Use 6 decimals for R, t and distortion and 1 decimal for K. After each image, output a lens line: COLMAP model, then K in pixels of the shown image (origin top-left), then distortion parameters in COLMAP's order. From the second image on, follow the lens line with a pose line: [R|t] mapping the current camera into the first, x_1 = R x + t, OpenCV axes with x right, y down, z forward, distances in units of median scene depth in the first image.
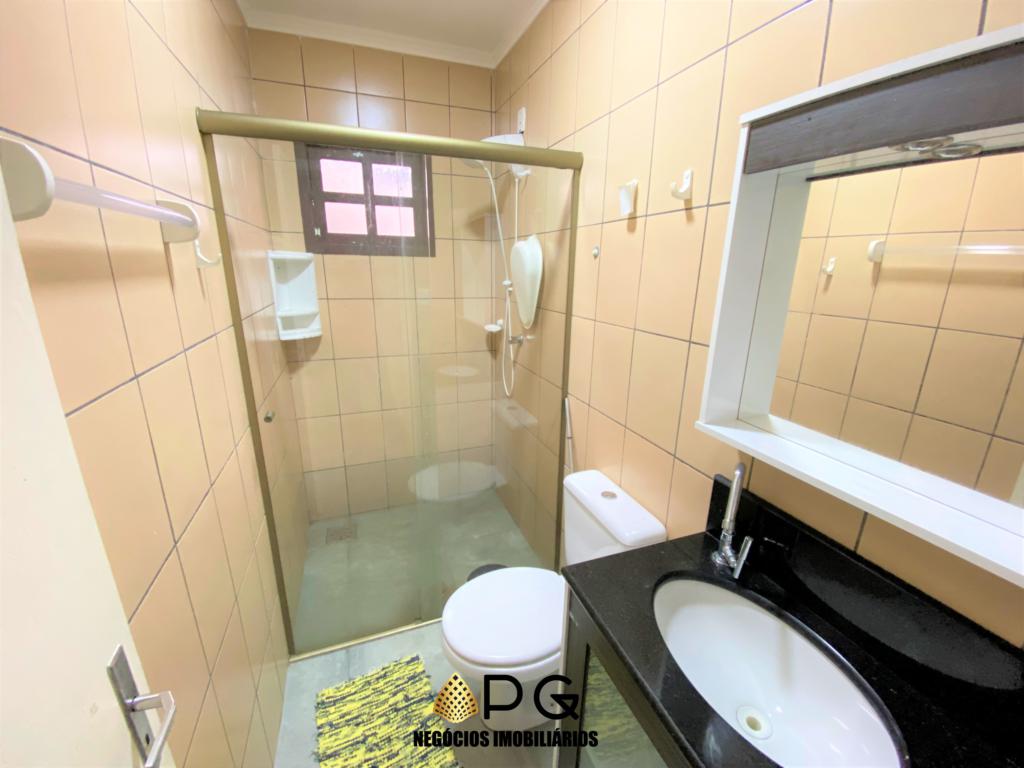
lens RADIAL K [[418.8, 0, 510.4], [0, 418.8, 384.0], [0, 0, 1]] dist [0.029563, -0.024037]
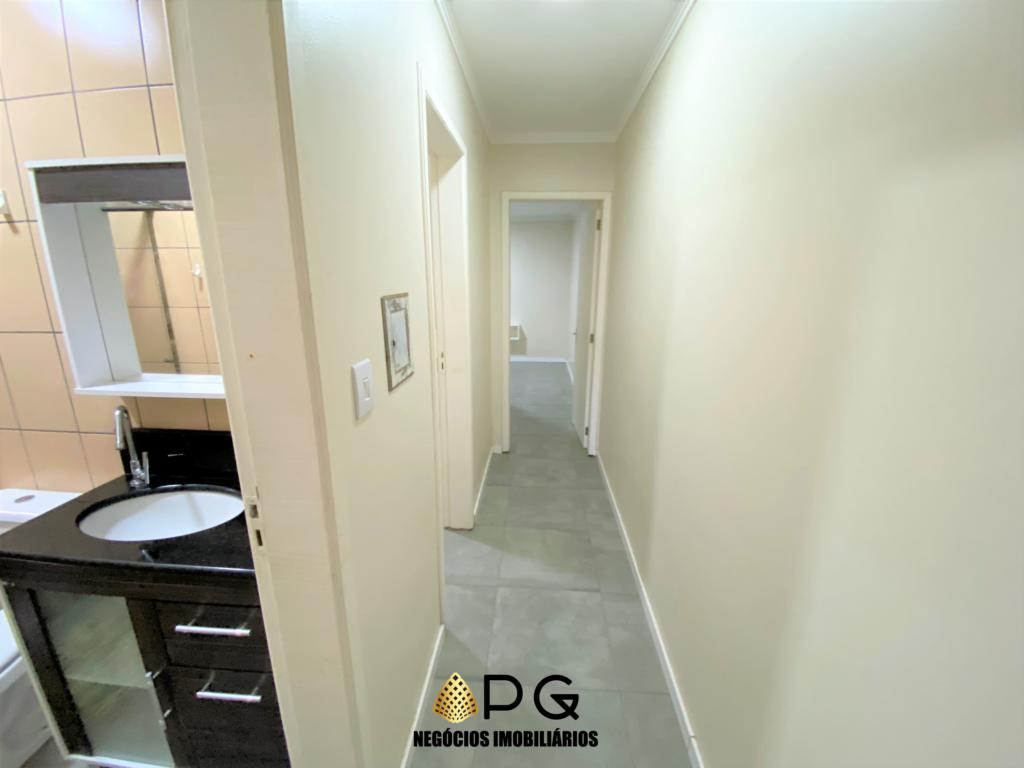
lens RADIAL K [[418.8, 0, 510.4], [0, 418.8, 384.0], [0, 0, 1]] dist [0.029563, -0.024037]
pose [[0.421448, -0.234904, 0.875900, -0.113846], [0.252695, 0.958033, 0.135343, 0.231797], [-0.870934, 0.164296, 0.463121, -0.727801]]
